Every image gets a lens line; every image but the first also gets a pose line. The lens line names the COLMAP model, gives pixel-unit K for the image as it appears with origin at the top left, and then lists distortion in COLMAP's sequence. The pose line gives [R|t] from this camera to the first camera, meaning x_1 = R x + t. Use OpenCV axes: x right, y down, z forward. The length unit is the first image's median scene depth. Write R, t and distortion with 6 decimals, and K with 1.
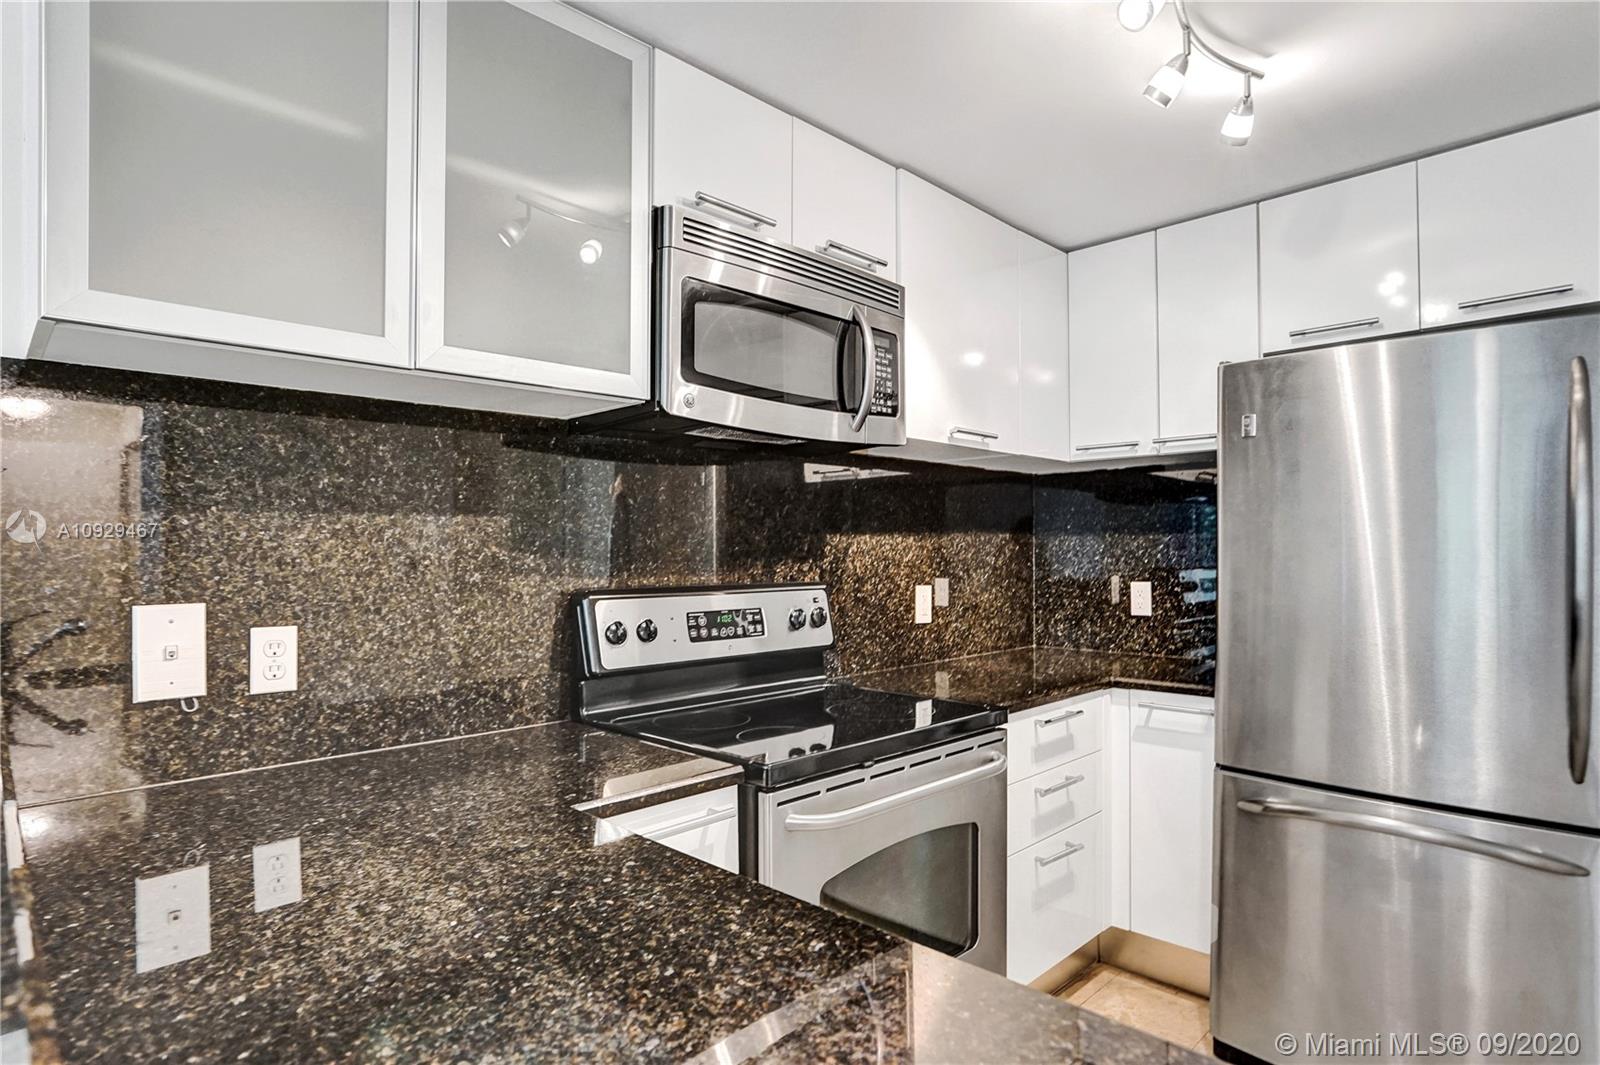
lens RADIAL K [[843.0, 0, 798.9], [0, 843.0, 534.3], [0, 0, 1]] dist [-0.004125, -0.000313]
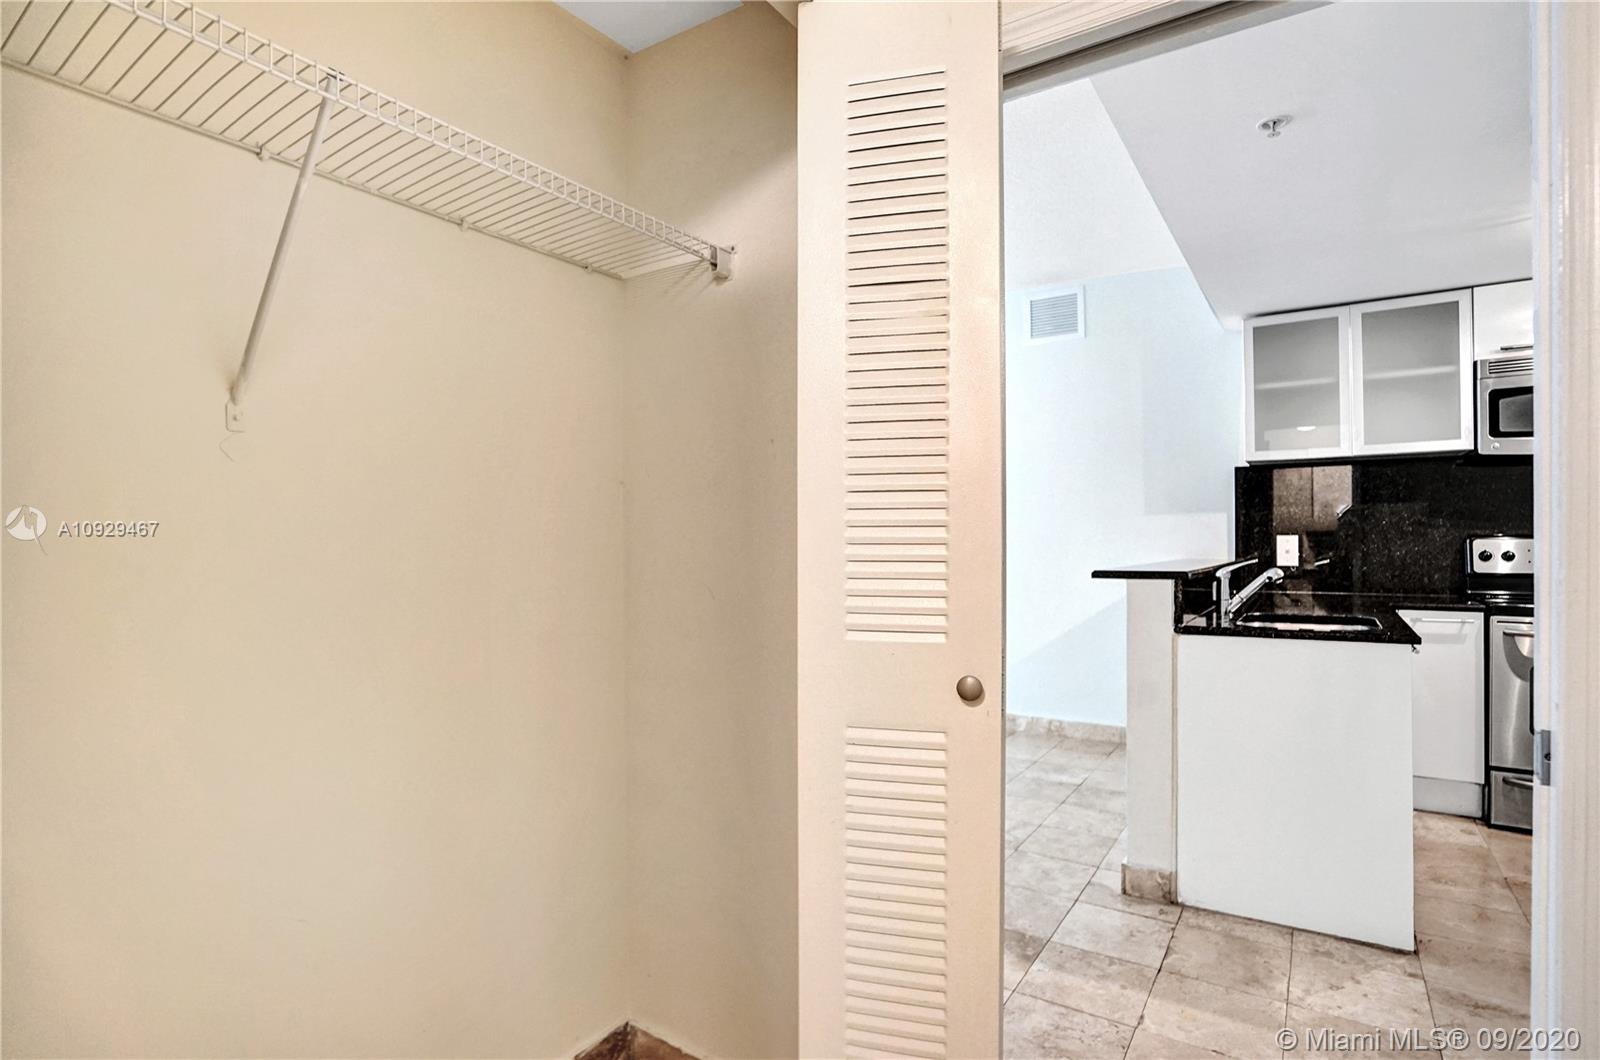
lens RADIAL K [[782.3, 0, 799.3], [0, 782.3, 529.1], [0, 0, 1]] dist [-0.018291, 0.001732]
pose [[0.195707, -0.006326, -0.980642, 1.456708], [0.029880, 0.999553, -0.000485, 0.001685], [0.980207, -0.029207, 0.195808, -1.143842]]
